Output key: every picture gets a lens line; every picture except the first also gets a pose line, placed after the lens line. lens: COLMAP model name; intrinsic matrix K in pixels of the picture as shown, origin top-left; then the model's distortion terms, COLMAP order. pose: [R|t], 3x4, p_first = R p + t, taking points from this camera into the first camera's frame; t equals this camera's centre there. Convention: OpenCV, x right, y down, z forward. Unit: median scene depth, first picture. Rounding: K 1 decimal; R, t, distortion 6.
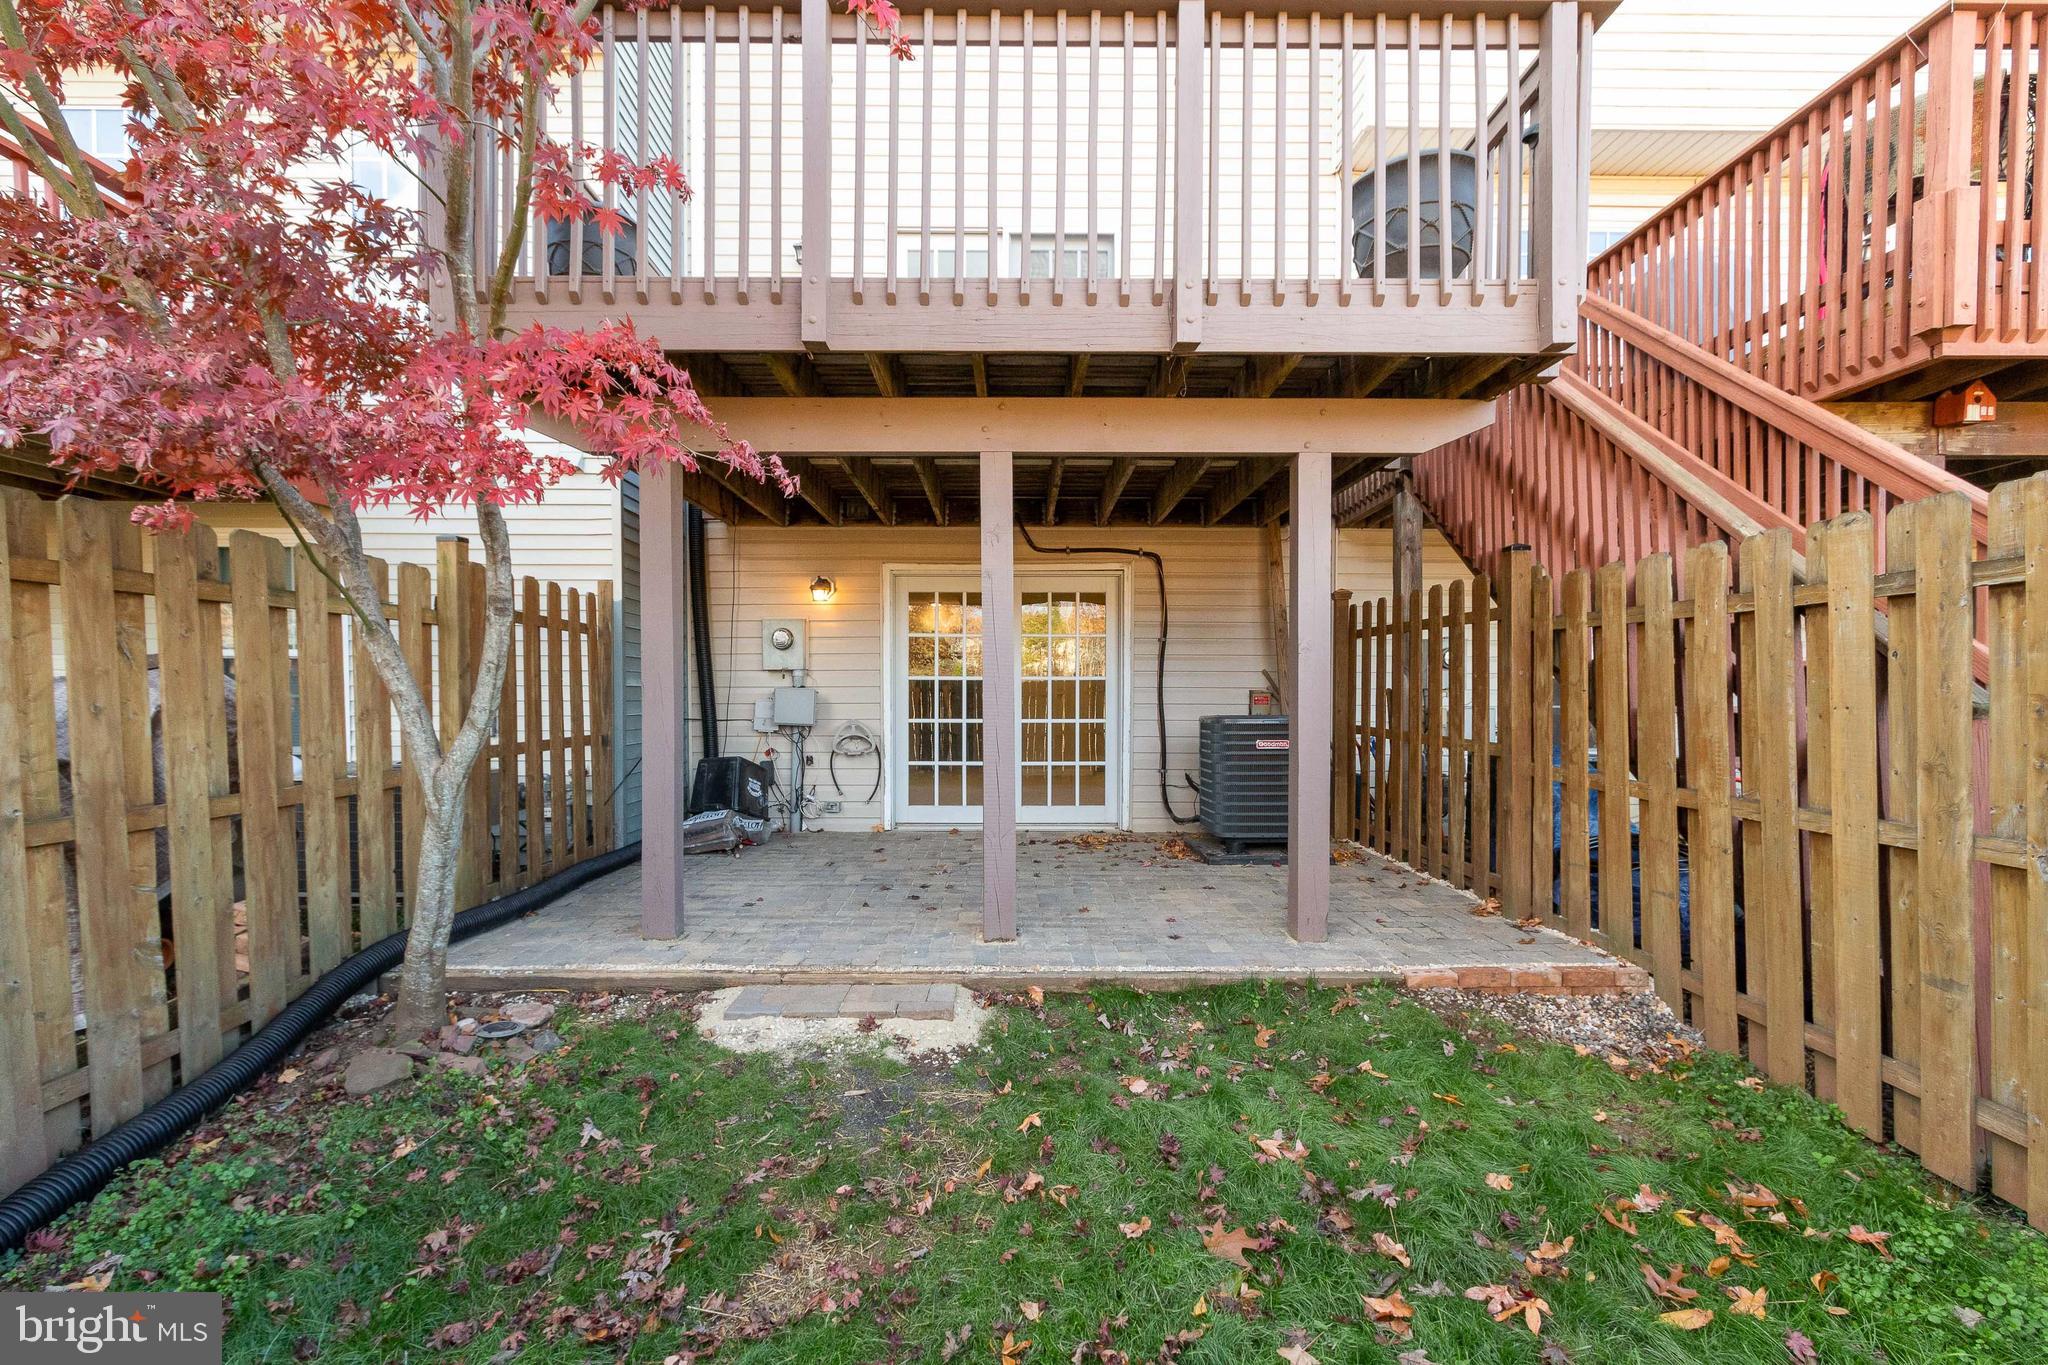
lens RADIAL K [[955.6, 0, 1022.9], [0, 955.6, 719.1], [0, 0, 1]] dist [0.001406, -0.000539]
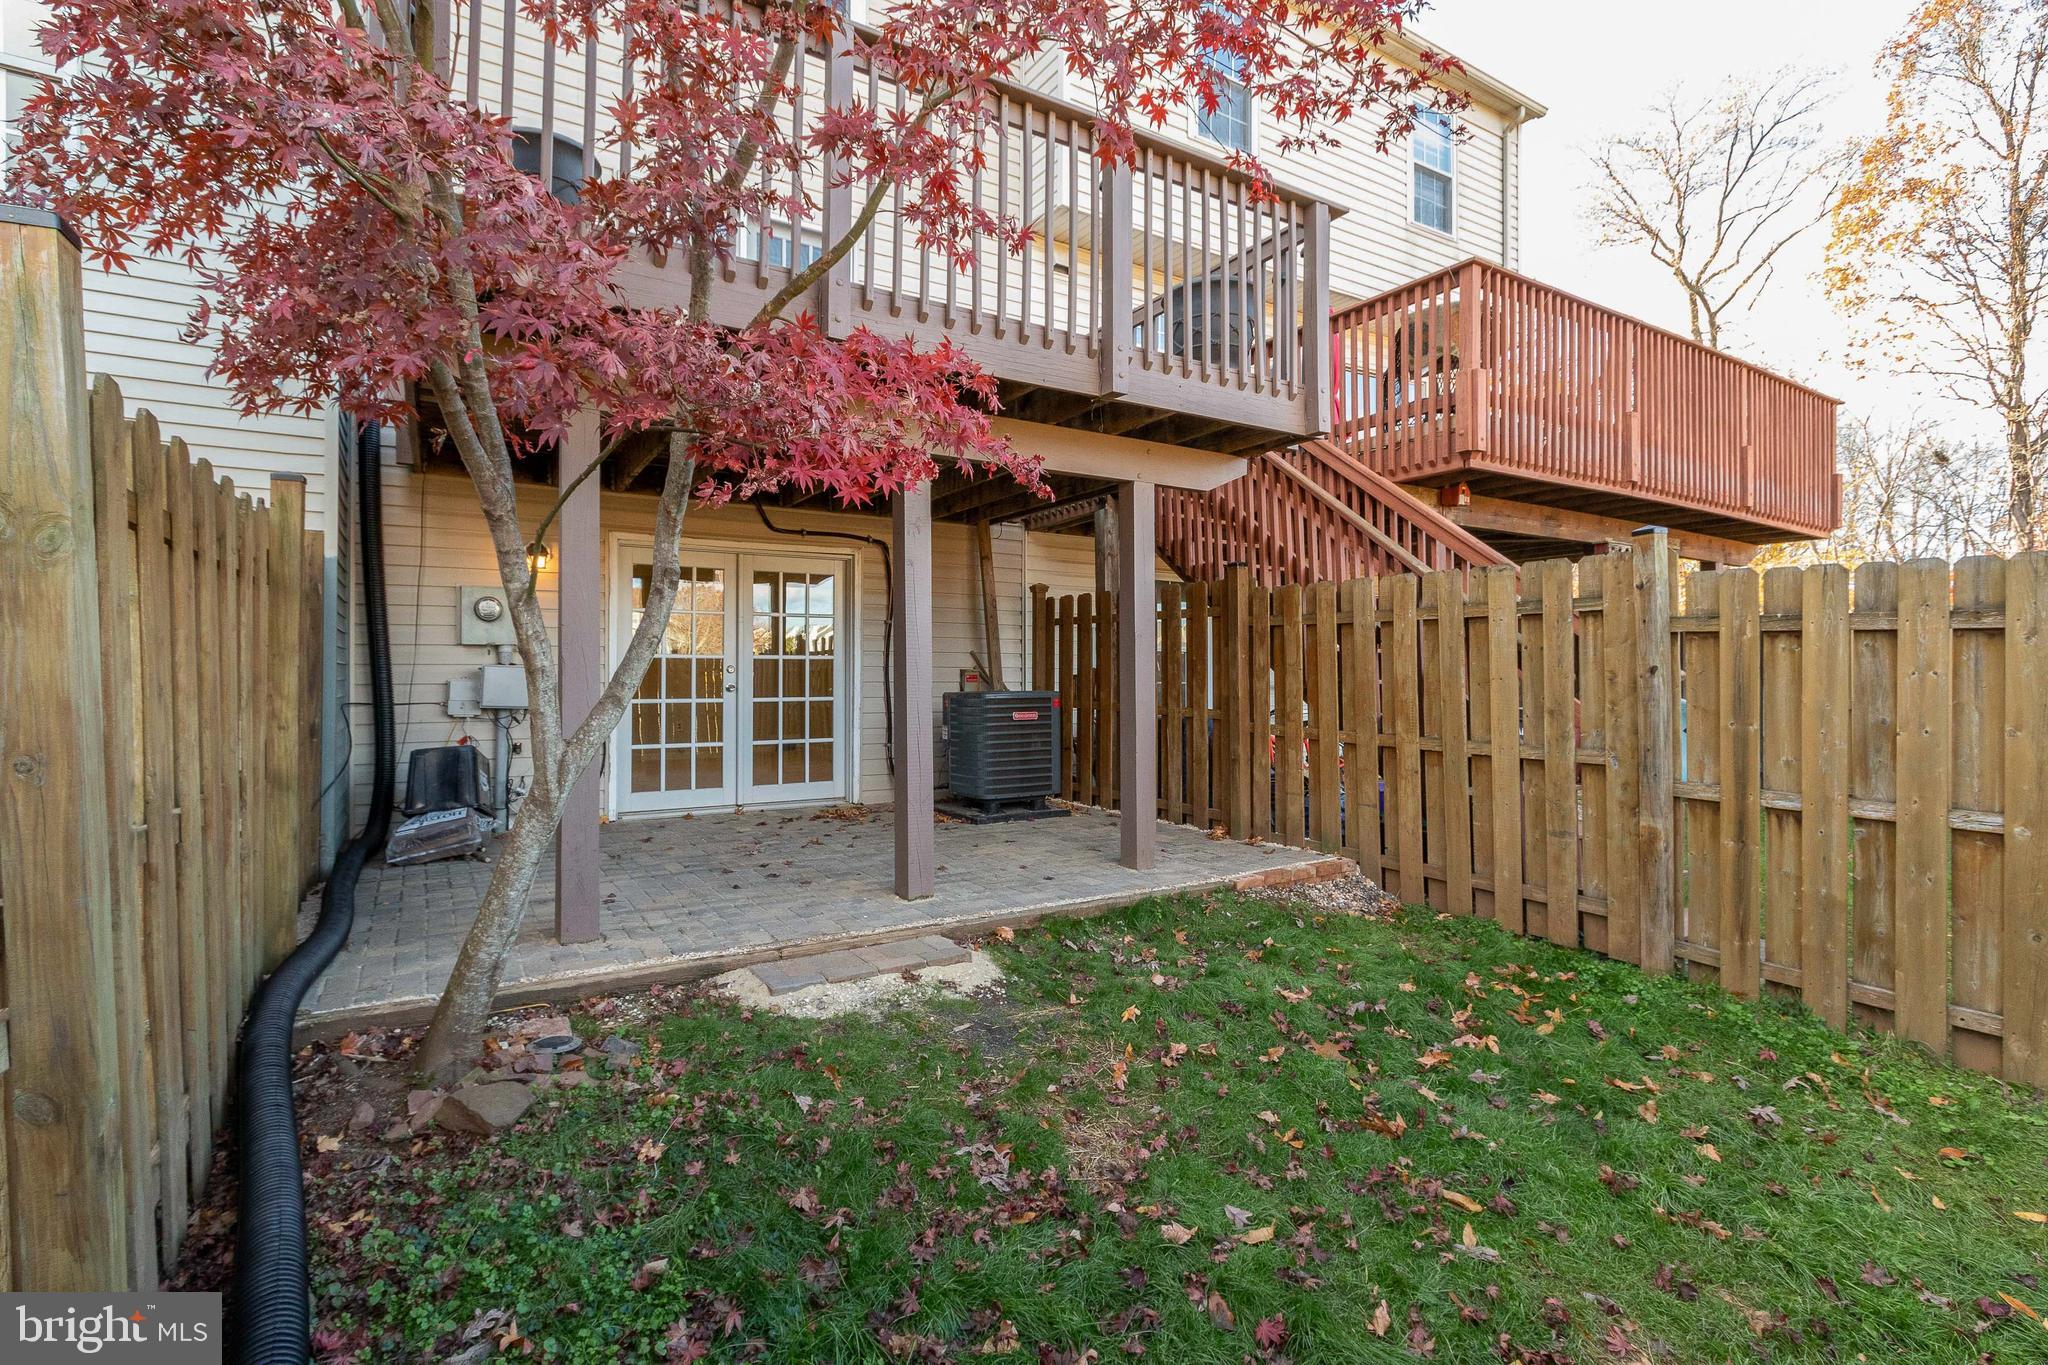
lens RADIAL K [[955.6, 0, 1056.4], [0, 955.6, 669.5], [0, 0, 1]] dist [0.001406, -0.000539]
pose [[0.850714, 0.001169, 0.525628, -0.516578], [0.015247, 0.999522, -0.026899, 0.003554], [-0.525408, 0.030897, 0.850289, -0.016577]]
